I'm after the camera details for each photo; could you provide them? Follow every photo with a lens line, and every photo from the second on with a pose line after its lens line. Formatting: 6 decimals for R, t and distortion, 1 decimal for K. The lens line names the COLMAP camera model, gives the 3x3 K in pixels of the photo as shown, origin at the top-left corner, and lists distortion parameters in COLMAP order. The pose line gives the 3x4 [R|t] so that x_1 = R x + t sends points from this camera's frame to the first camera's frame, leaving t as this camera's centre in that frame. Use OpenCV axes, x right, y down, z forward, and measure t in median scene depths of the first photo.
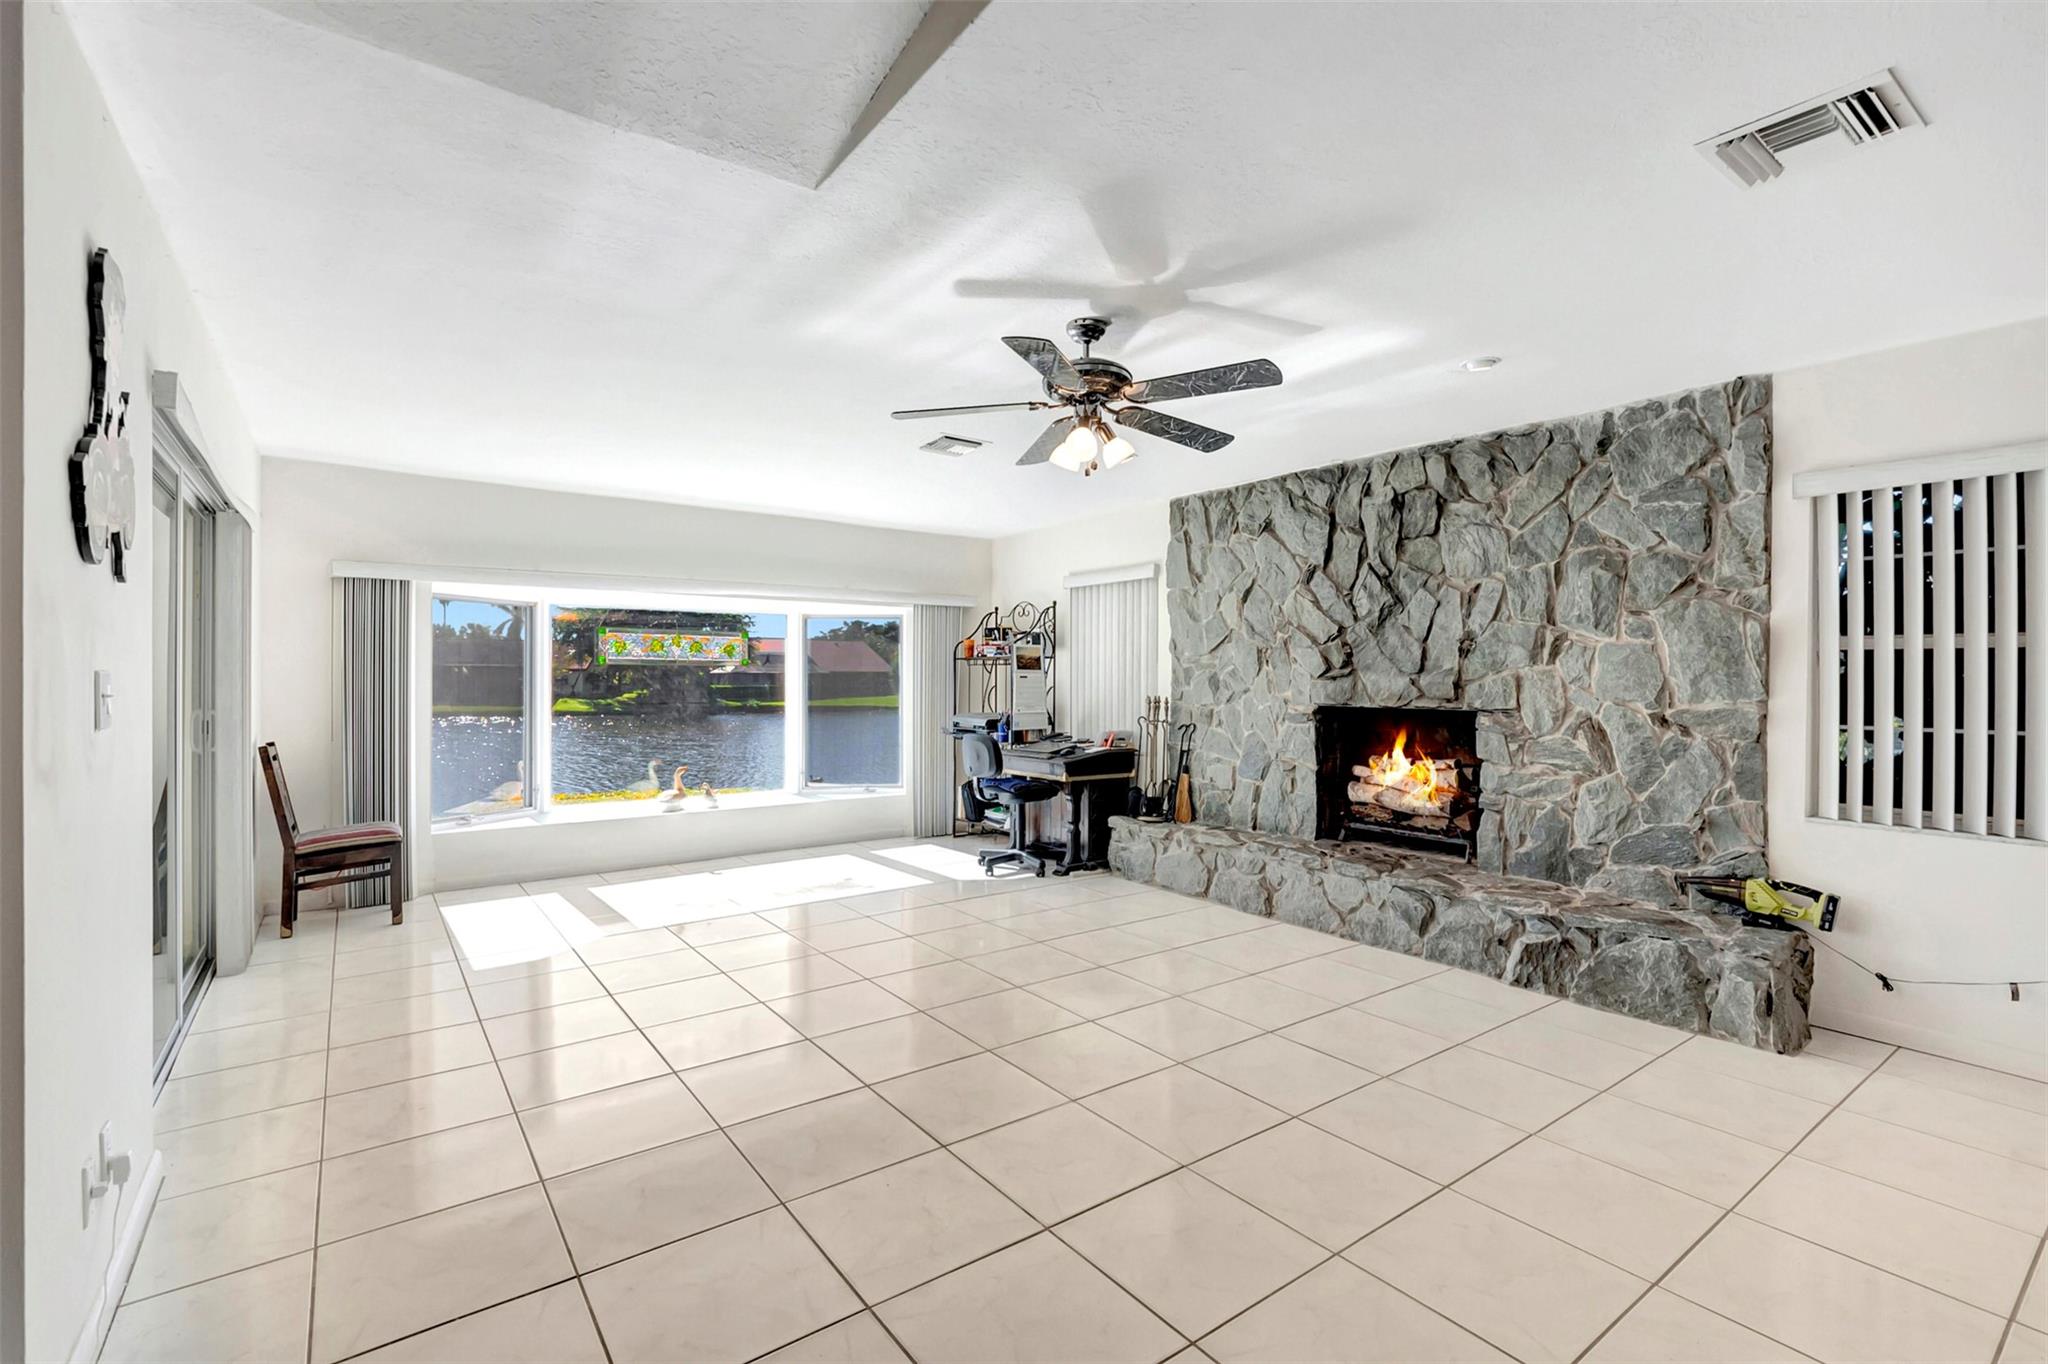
lens RADIAL K [[904.2, 0, 1018.7], [0, 904.2, 681.7], [0, 0, 1]] dist [-0.004748, 0.000134]
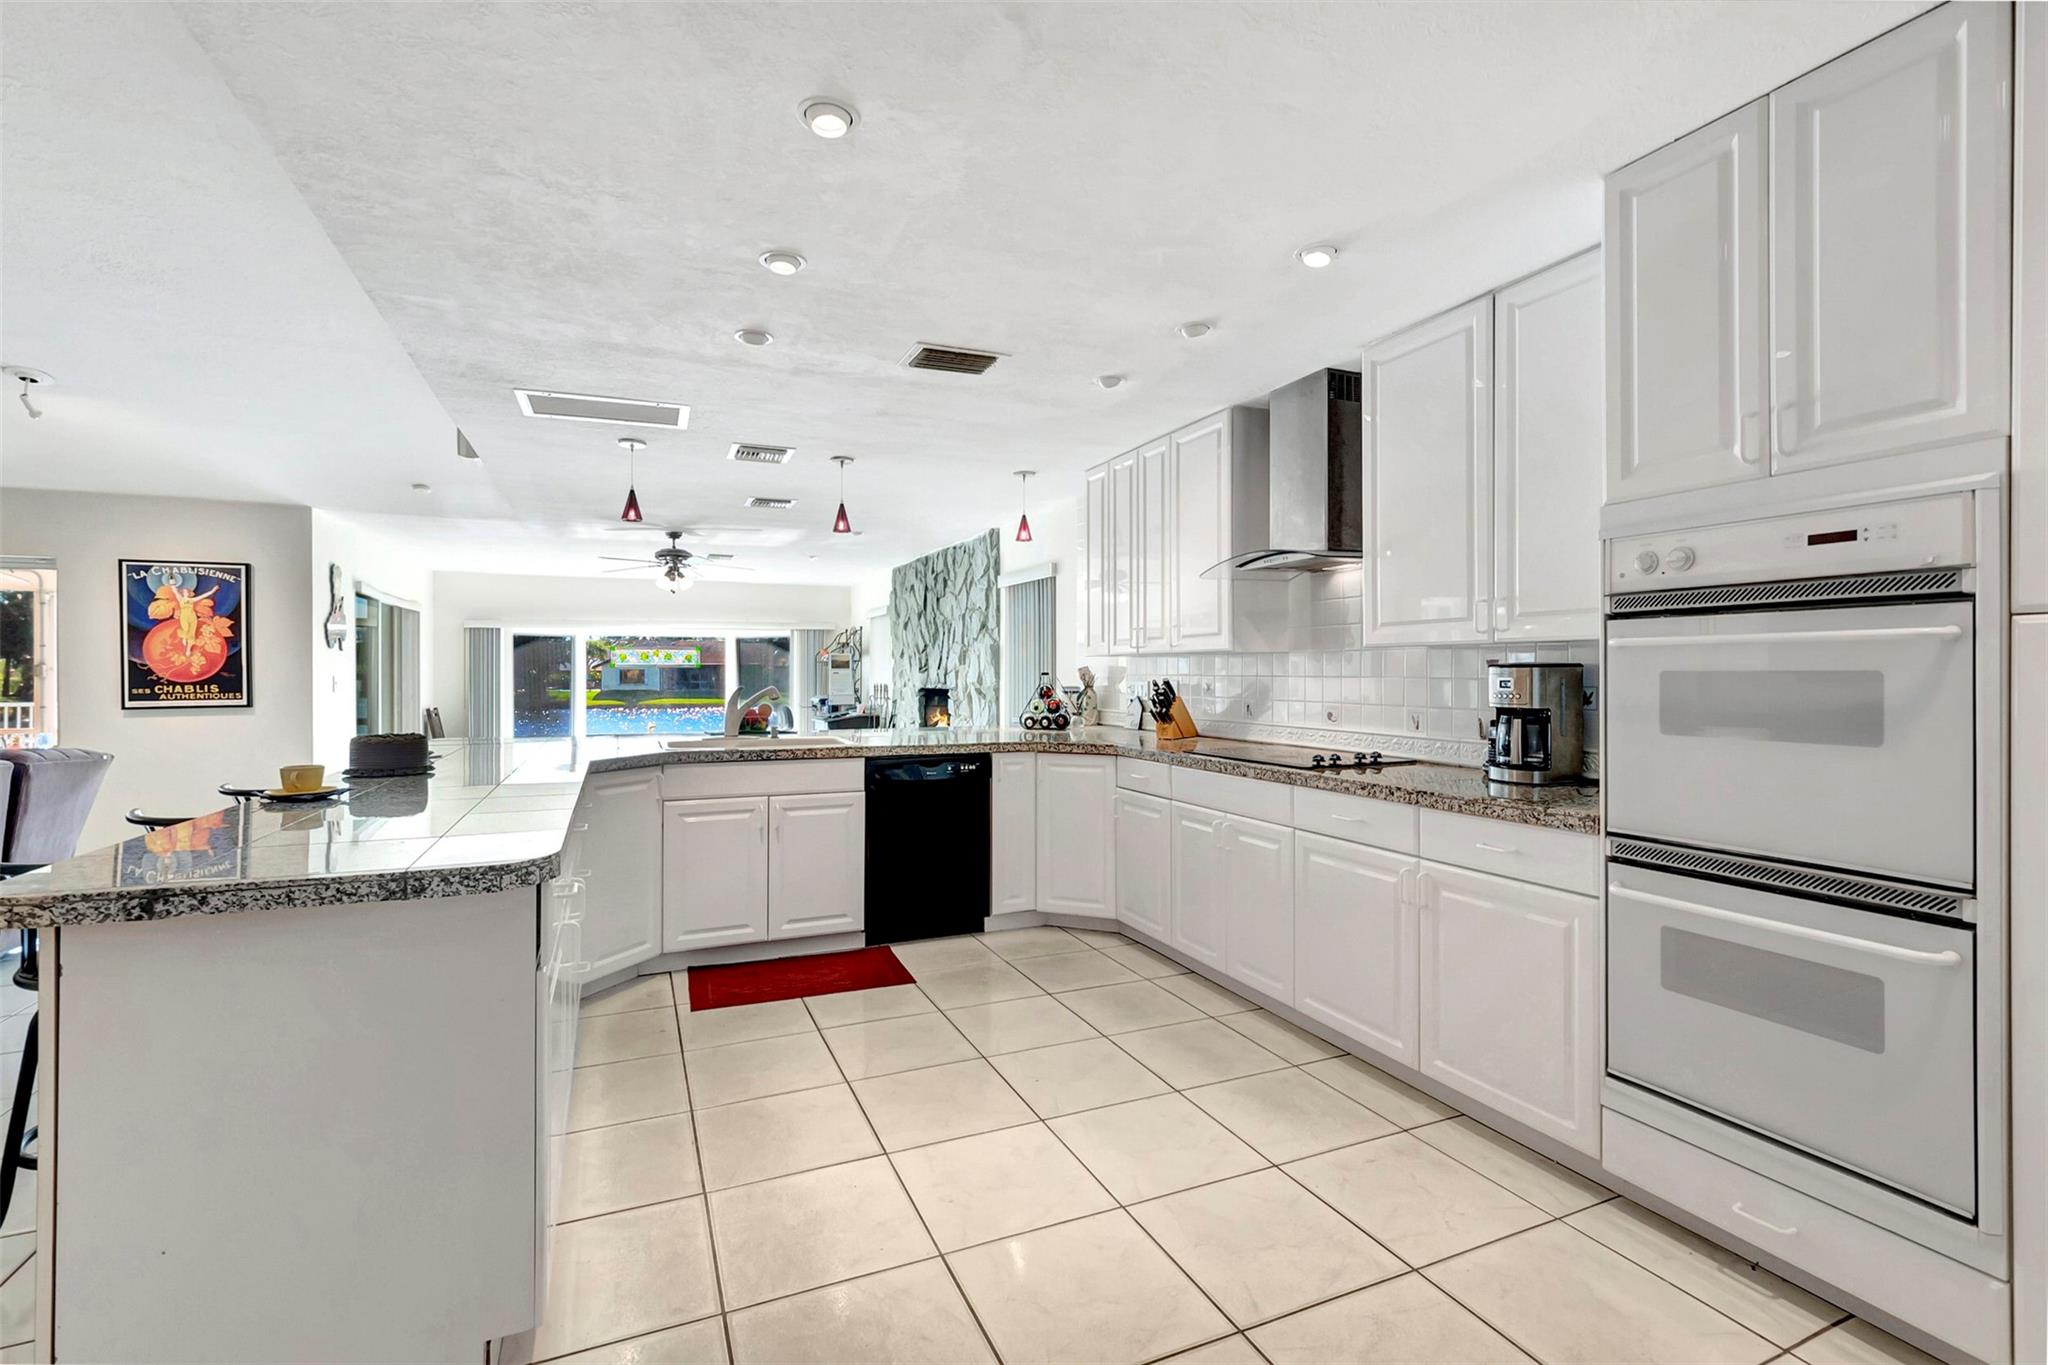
lens RADIAL K [[904.2, 0, 1020.3], [0, 904.2, 664.9], [0, 0, 1]] dist [-0.004748, 0.000134]
pose [[0.976173, -0.012355, -0.216641, 0.787400], [0.009686, 0.999864, -0.013377, 0.005846], [0.216777, 0.010960, 0.976160, -0.622944]]
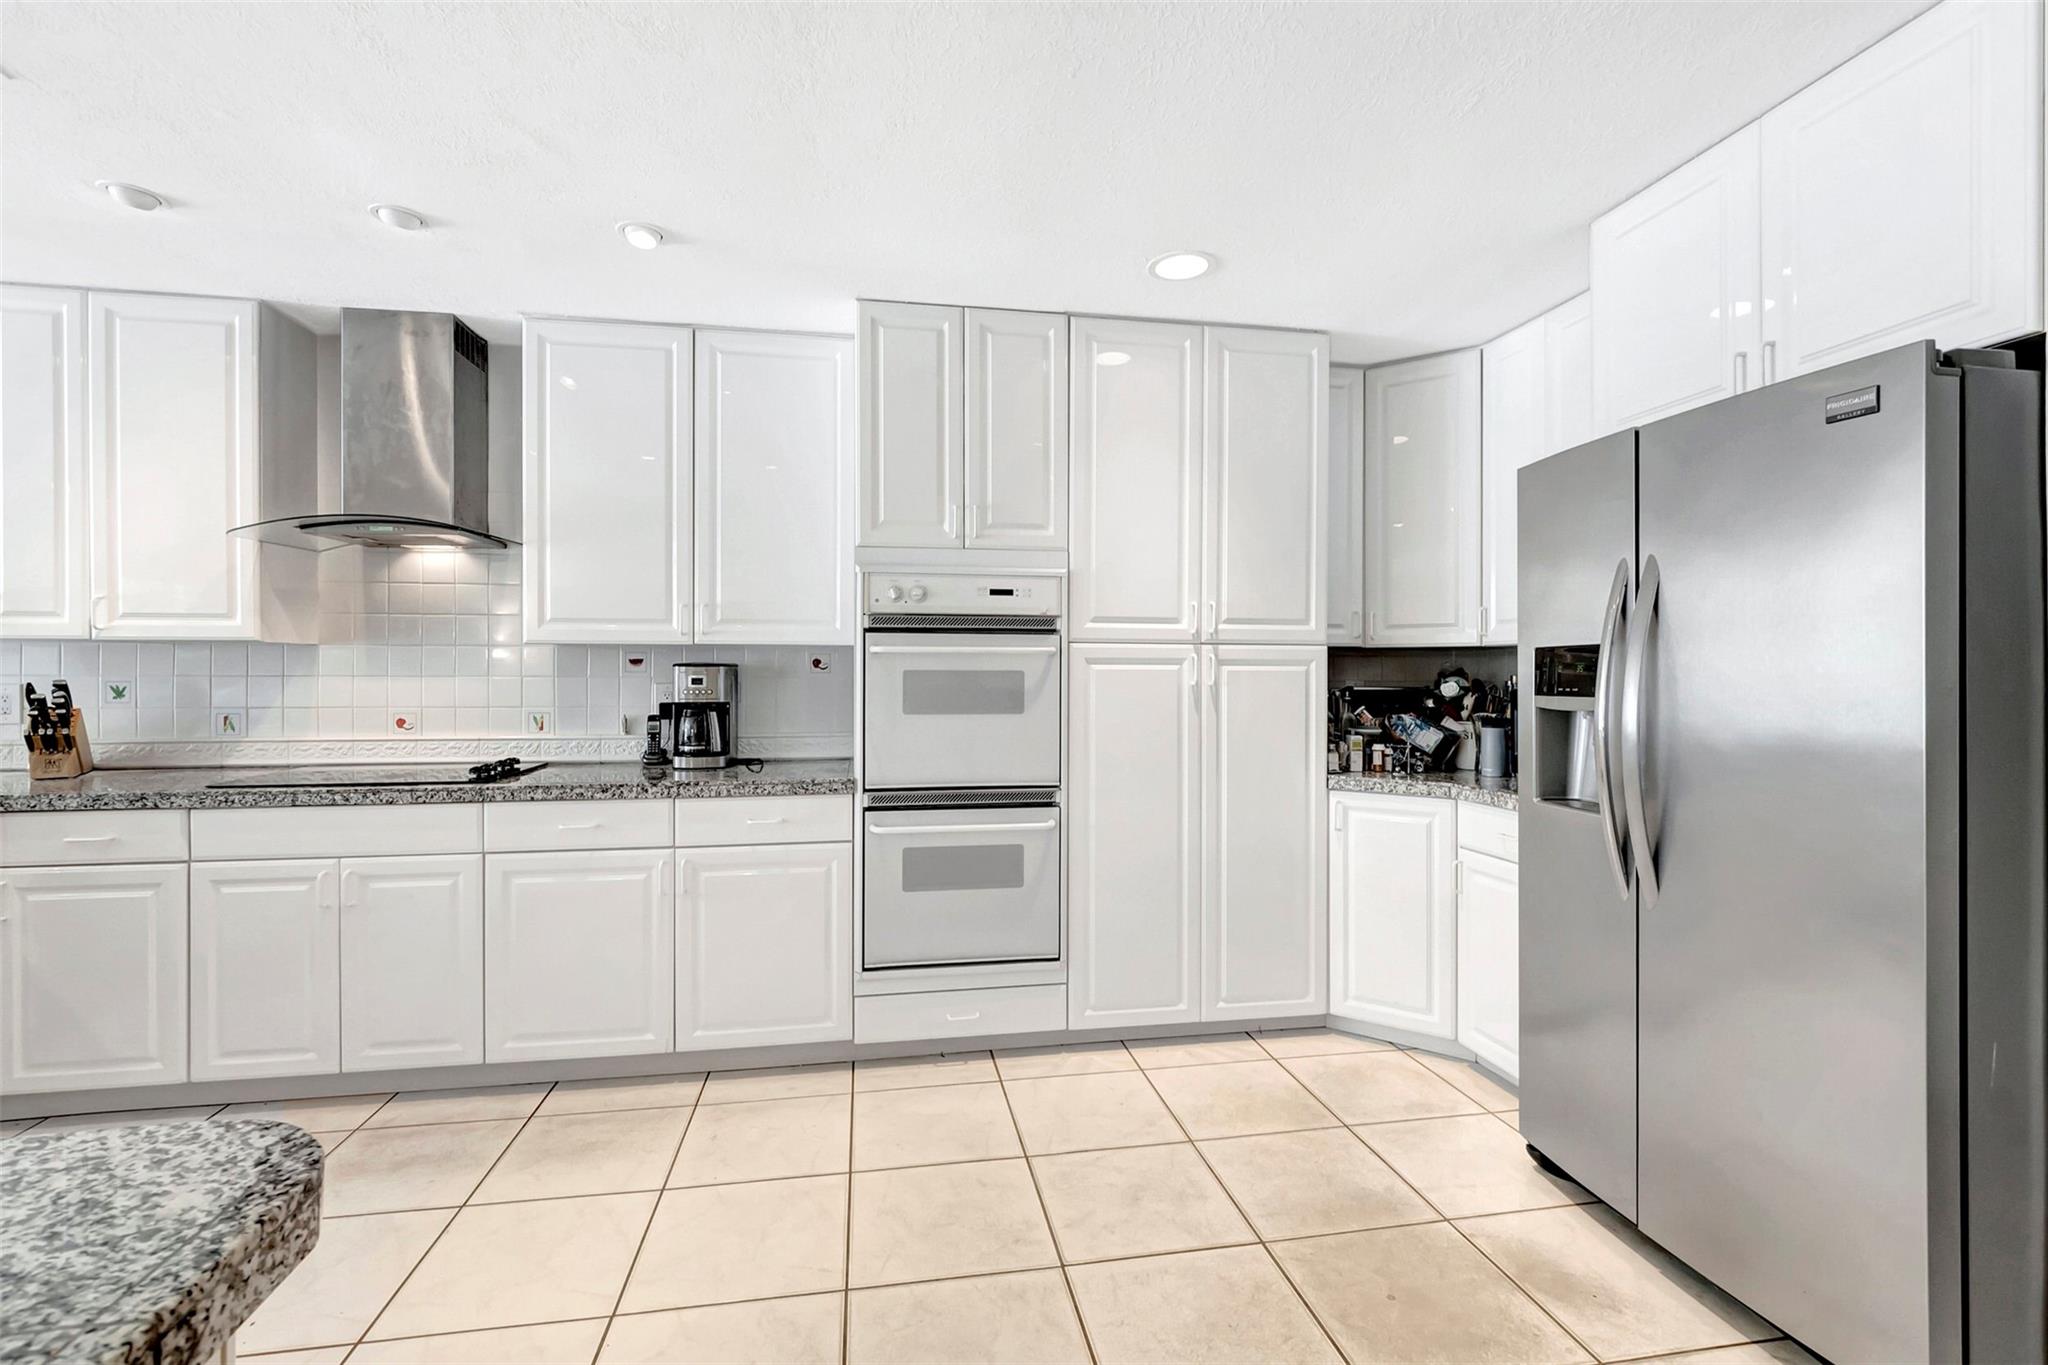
lens RADIAL K [[904.2, 0, 1030.8], [0, 904.2, 670.3], [0, 0, 1]] dist [-0.004748, 0.000134]
pose [[0.437962, -0.008478, 0.898954, 0.539829], [0.006369, 0.999960, 0.006328, 0.003225], [-0.898971, 0.002954, 0.437998, -0.512781]]
